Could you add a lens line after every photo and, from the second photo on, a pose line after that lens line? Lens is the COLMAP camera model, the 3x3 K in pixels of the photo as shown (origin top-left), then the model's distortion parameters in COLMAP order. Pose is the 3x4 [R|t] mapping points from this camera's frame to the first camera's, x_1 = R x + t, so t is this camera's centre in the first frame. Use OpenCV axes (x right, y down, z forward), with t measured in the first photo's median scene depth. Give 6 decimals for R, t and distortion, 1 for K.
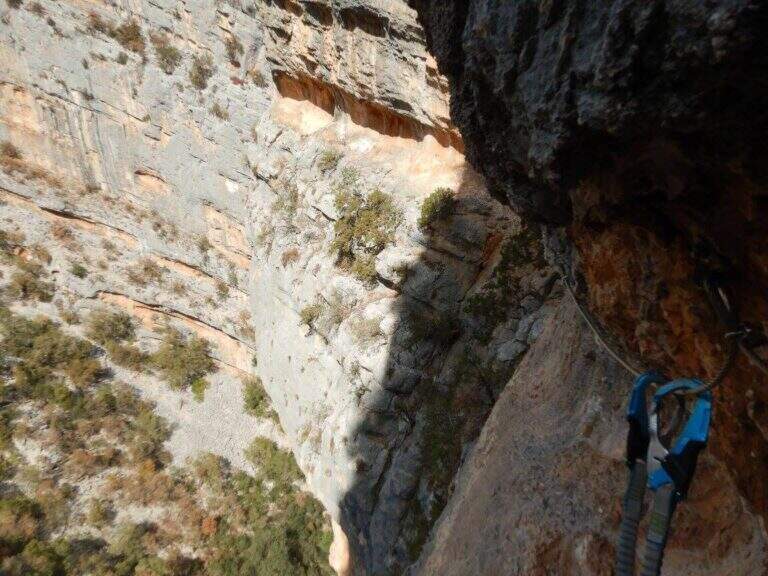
lens RADIAL K [[559.3, 0, 384.0], [0, 559.3, 288.0], [0, 0, 1]] dist [0.020907, -0.005538]
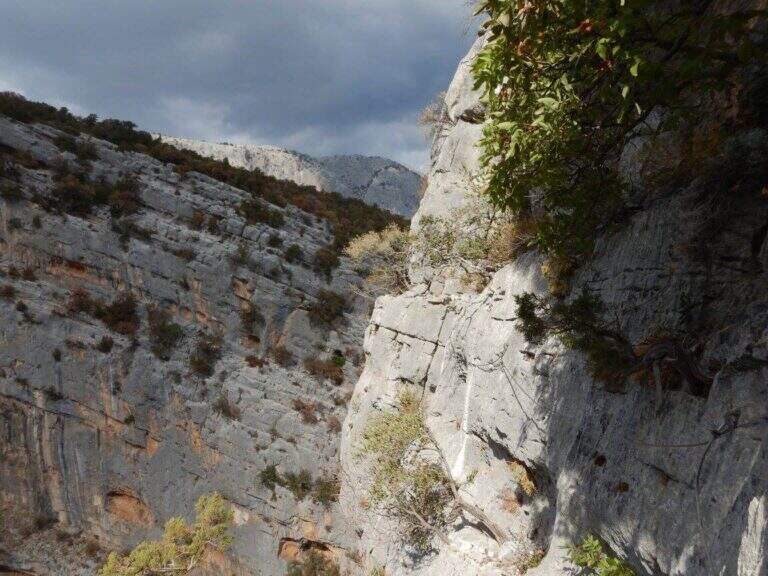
lens RADIAL K [[559.3, 0, 384.0], [0, 559.3, 288.0], [0, 0, 1]] dist [0.020907, -0.005538]
pose [[0.996476, -0.063433, -0.054874, -0.044071], [0.039850, 0.933737, -0.355734, -0.190062], [0.073803, 0.352293, 0.932975, 0.287570]]
